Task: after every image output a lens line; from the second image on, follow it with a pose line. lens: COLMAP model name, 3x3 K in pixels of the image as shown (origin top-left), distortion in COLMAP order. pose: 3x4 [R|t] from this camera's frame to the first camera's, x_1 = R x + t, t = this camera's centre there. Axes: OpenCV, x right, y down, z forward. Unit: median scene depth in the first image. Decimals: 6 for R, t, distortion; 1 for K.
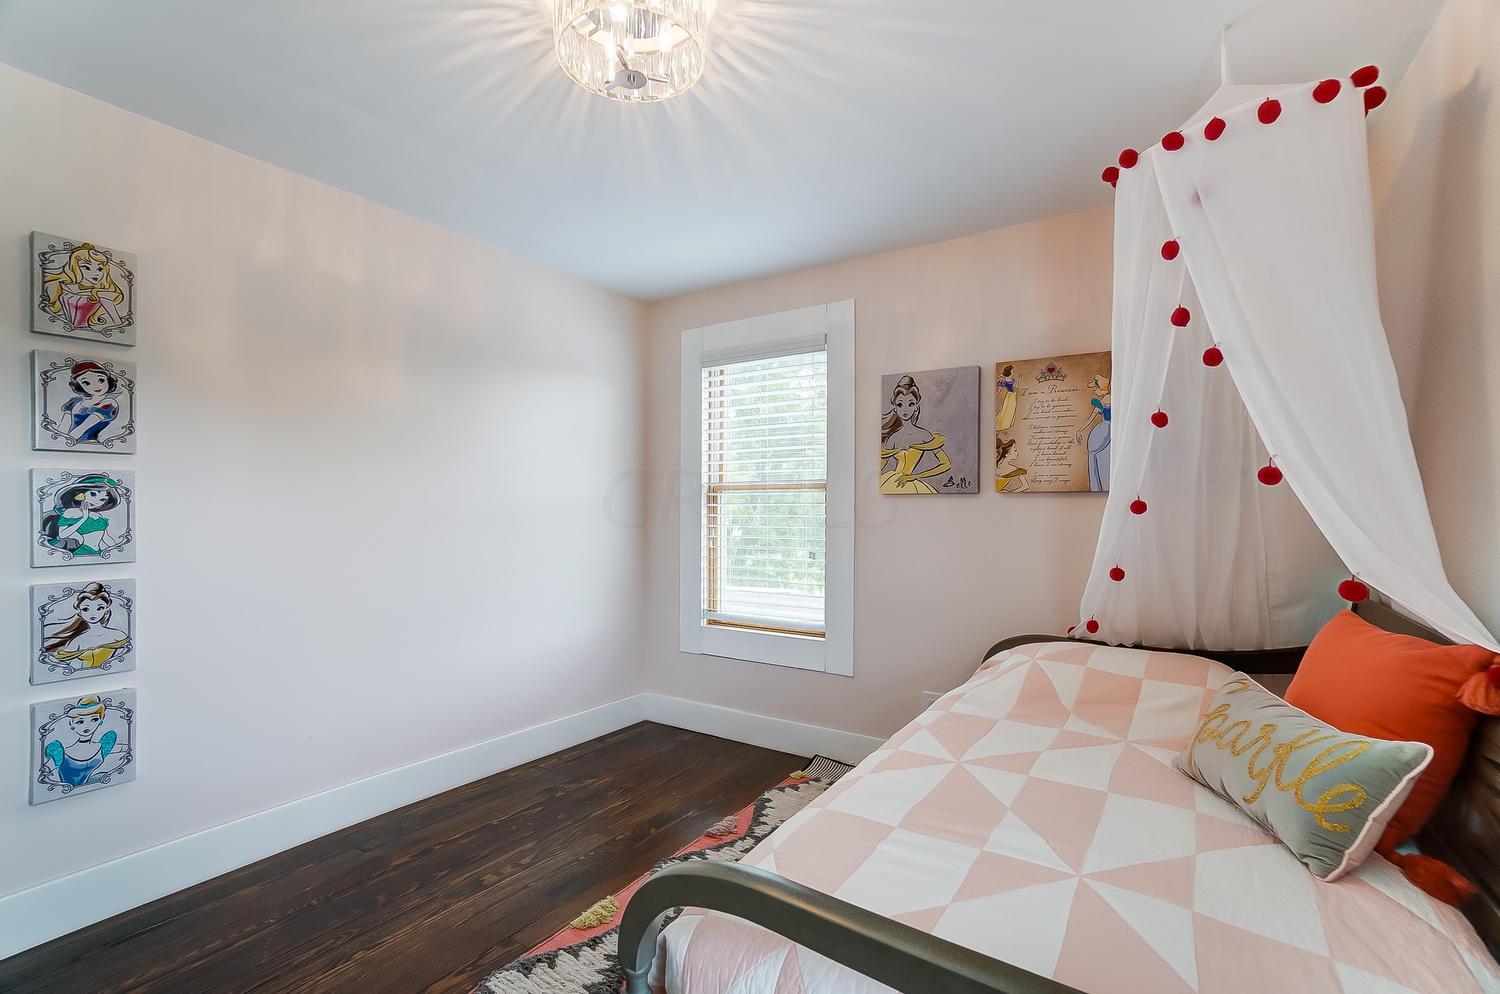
lens RADIAL K [[669.7, 0, 733.8], [0, 669.7, 507.3], [0, 0, 1]] dist [-0.061777, 0.016593]
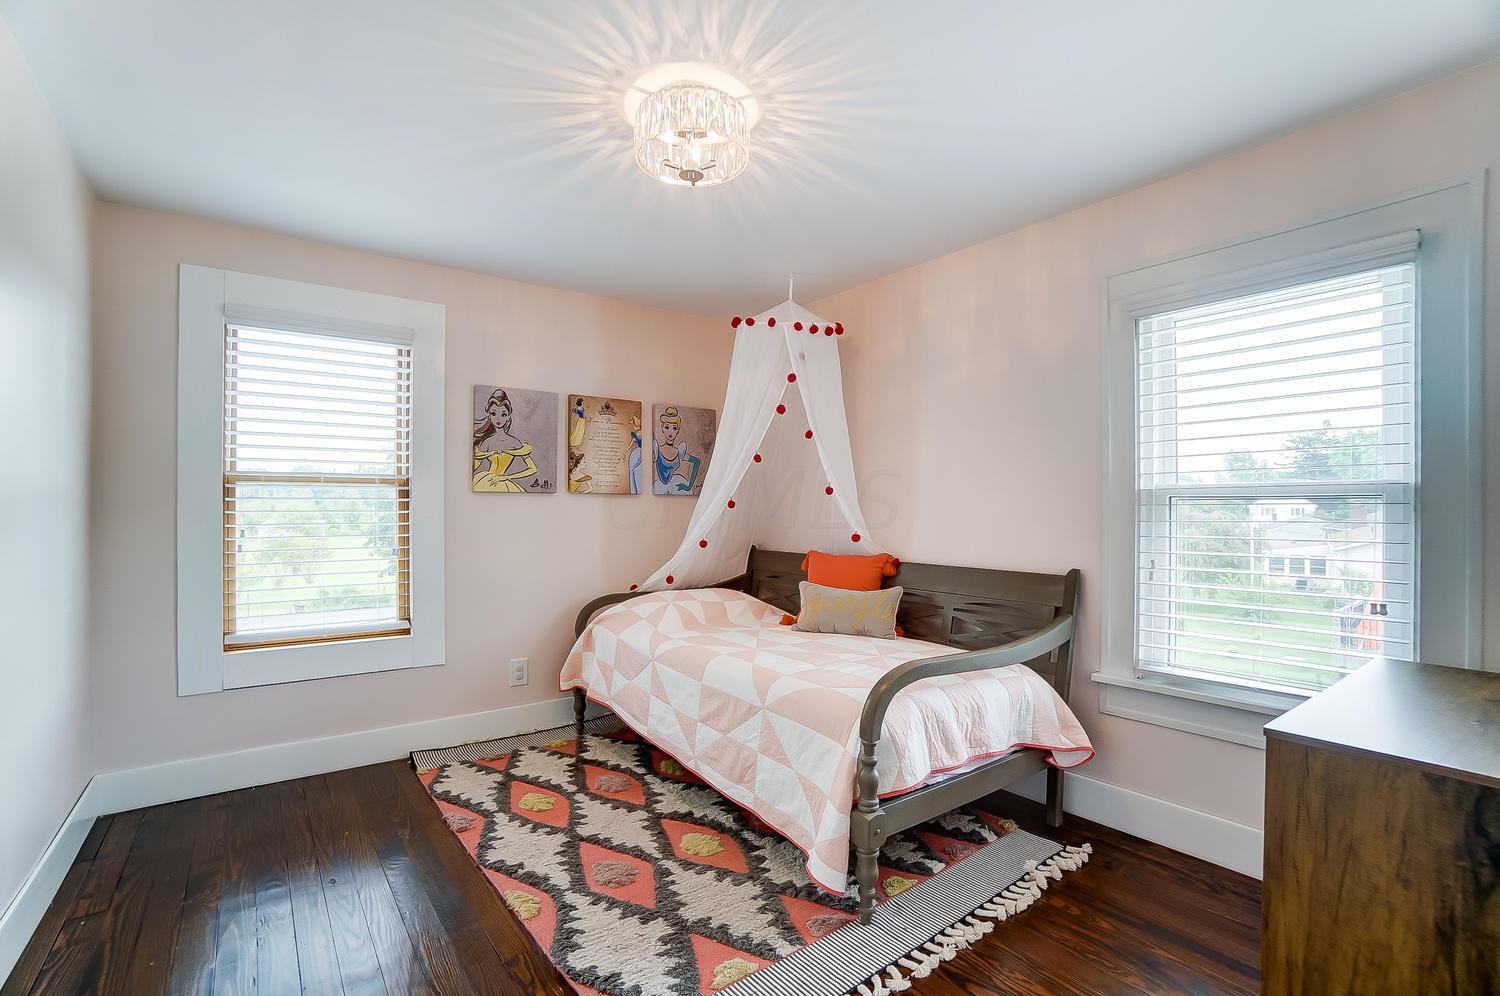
lens RADIAL K [[669.7, 0, 733.8], [0, 669.7, 508.3], [0, 0, 1]] dist [-0.061777, 0.016593]
pose [[0.339066, 0.001469, 0.940761, -0.699521], [-0.002062, 0.999998, -0.000819, 0.008320], [-0.940760, -0.001663, 0.339068, 0.234674]]
